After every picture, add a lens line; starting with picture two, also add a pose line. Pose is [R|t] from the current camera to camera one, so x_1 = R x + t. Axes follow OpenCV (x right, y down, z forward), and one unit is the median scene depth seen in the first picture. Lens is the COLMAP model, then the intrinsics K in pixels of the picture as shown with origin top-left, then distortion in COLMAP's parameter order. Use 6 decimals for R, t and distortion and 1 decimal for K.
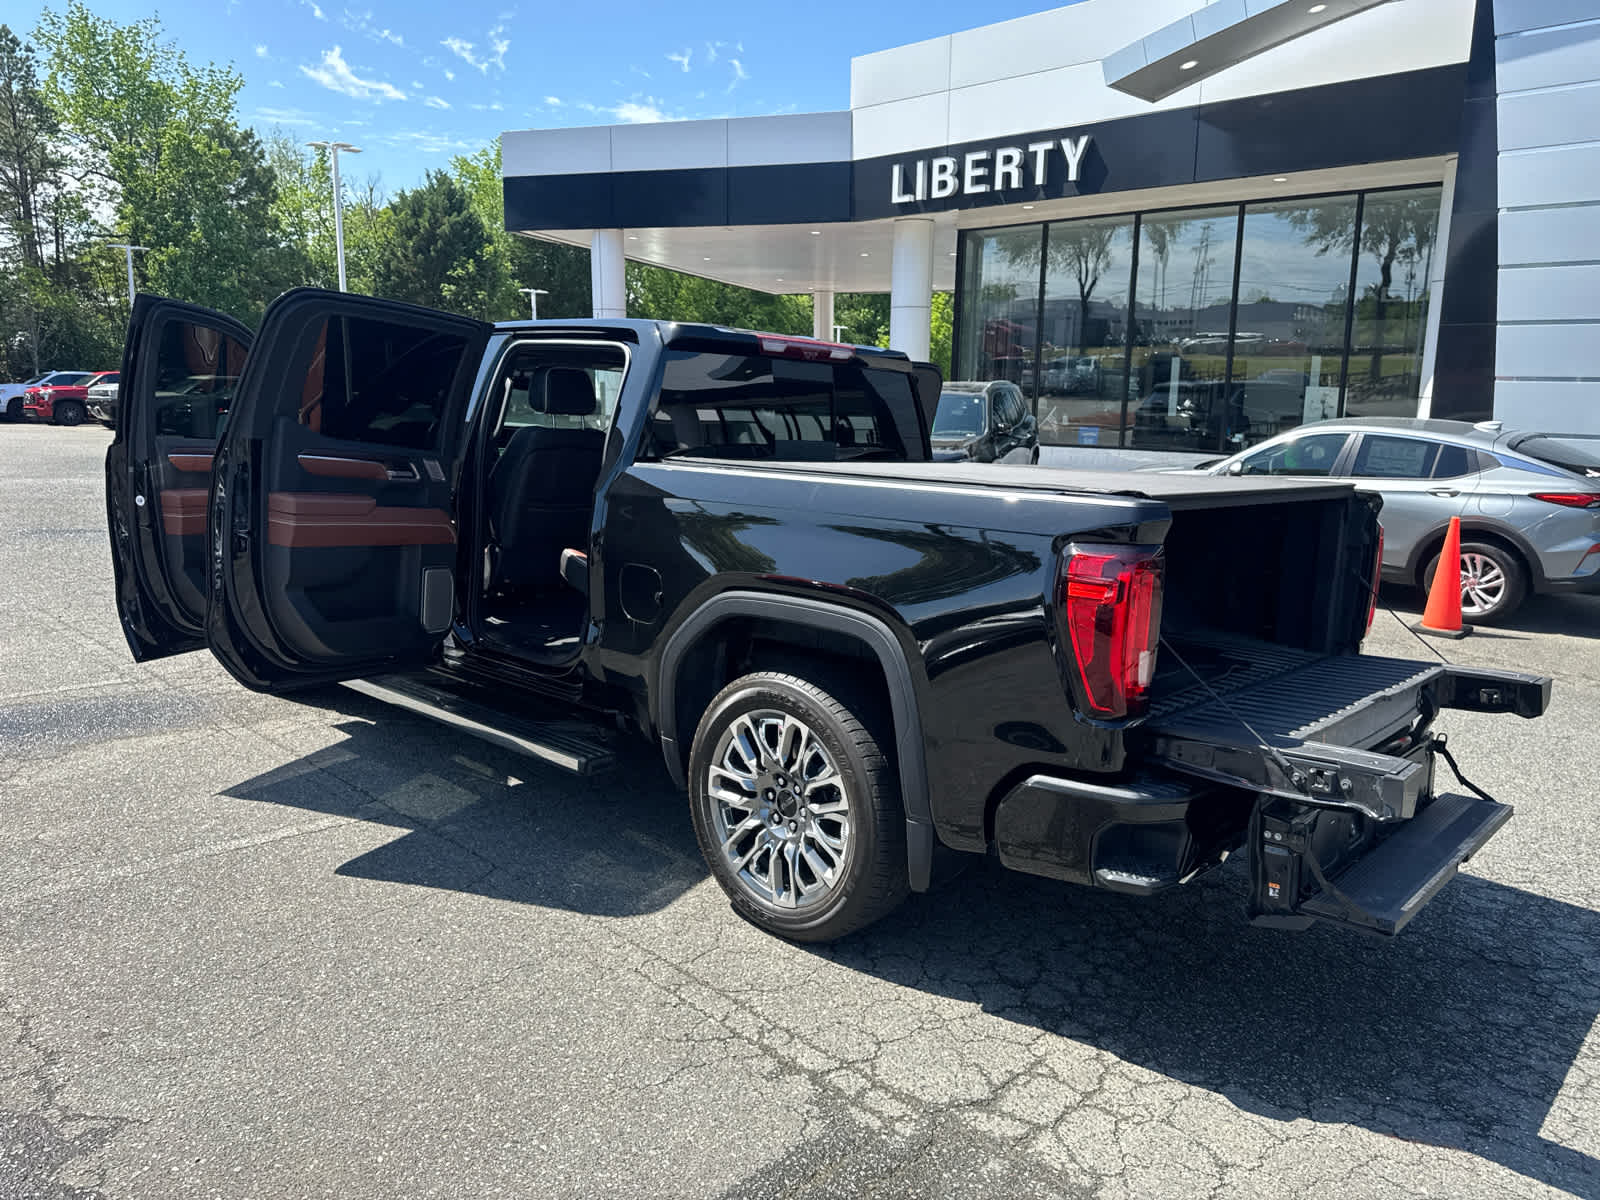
lens RADIAL K [[1118.7, 0, 800.5], [0, 1118.7, 594.7], [0, 0, 1]] dist [0.028223, -0.035494]
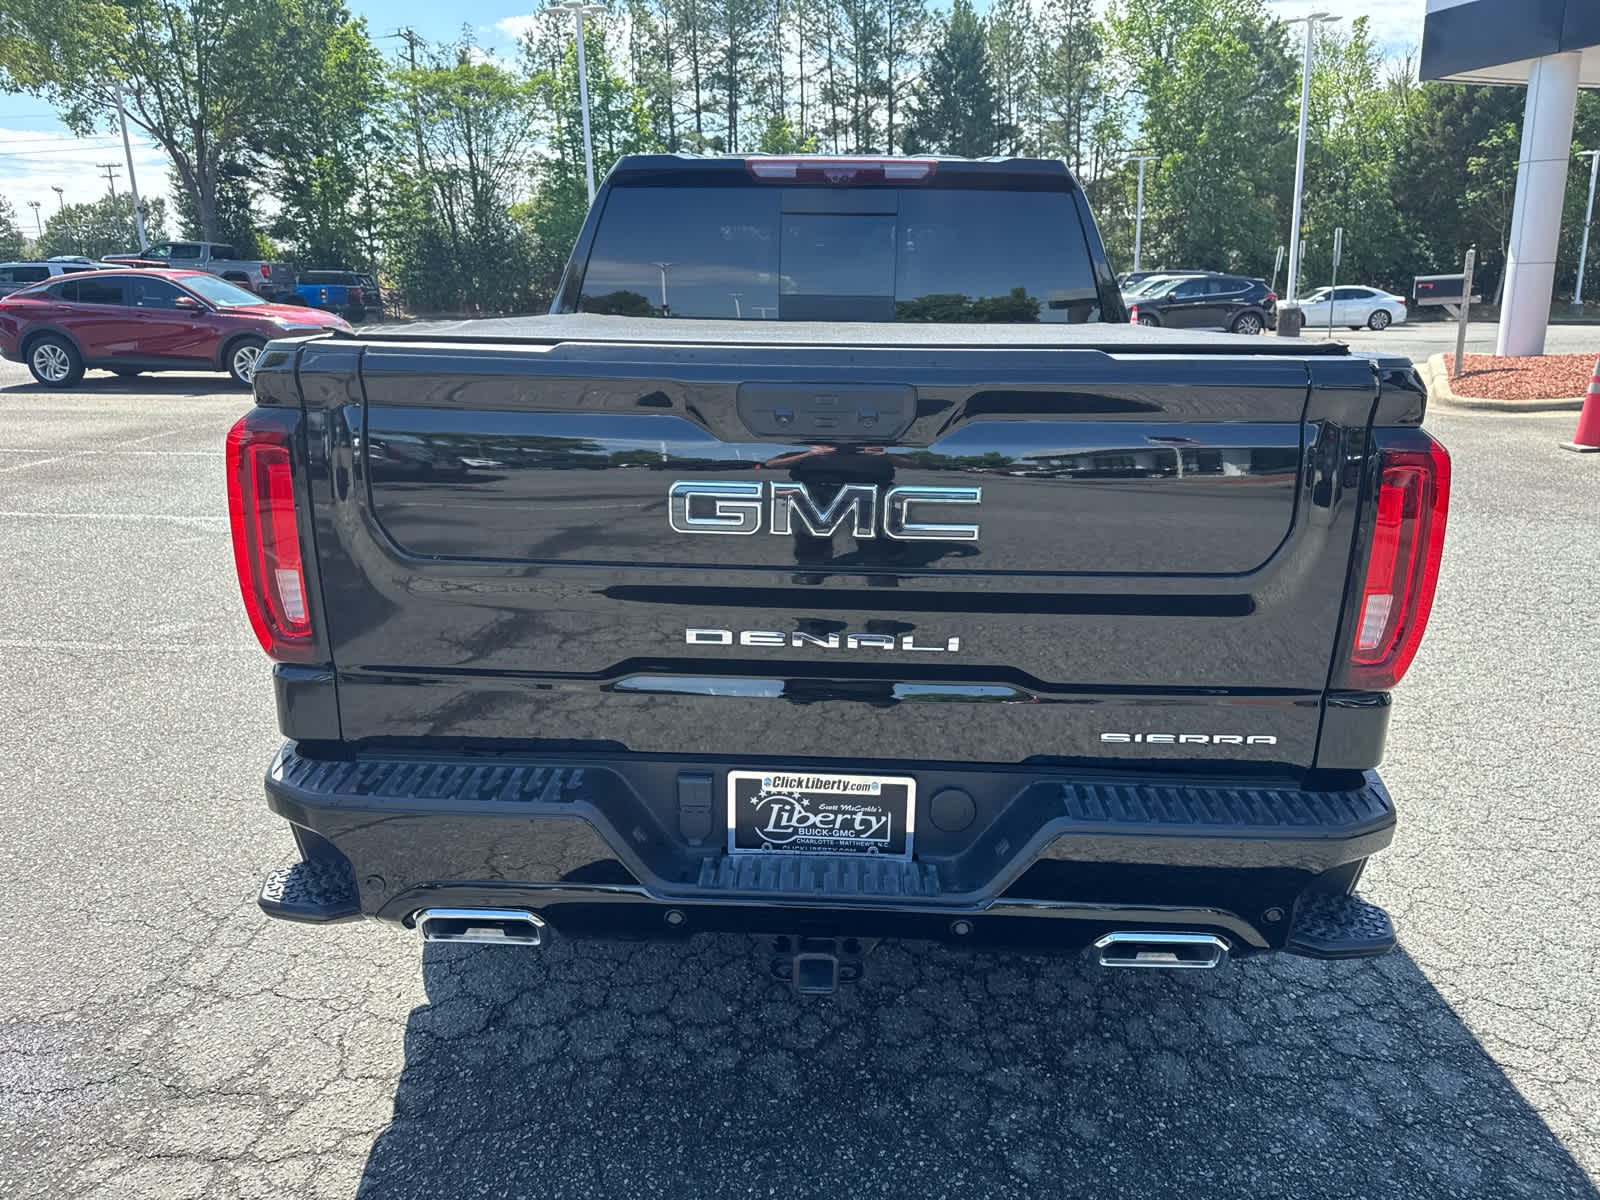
lens RADIAL K [[1118.7, 0, 795.8], [0, 1118.7, 602.1], [0, 0, 1]] dist [0.028223, -0.035494]
pose [[0.667198, 0.161895, -0.727075, 0.157779], [-0.095697, 0.986636, 0.131876, -0.007428], [0.738708, -0.018409, 0.673774, 0.124771]]
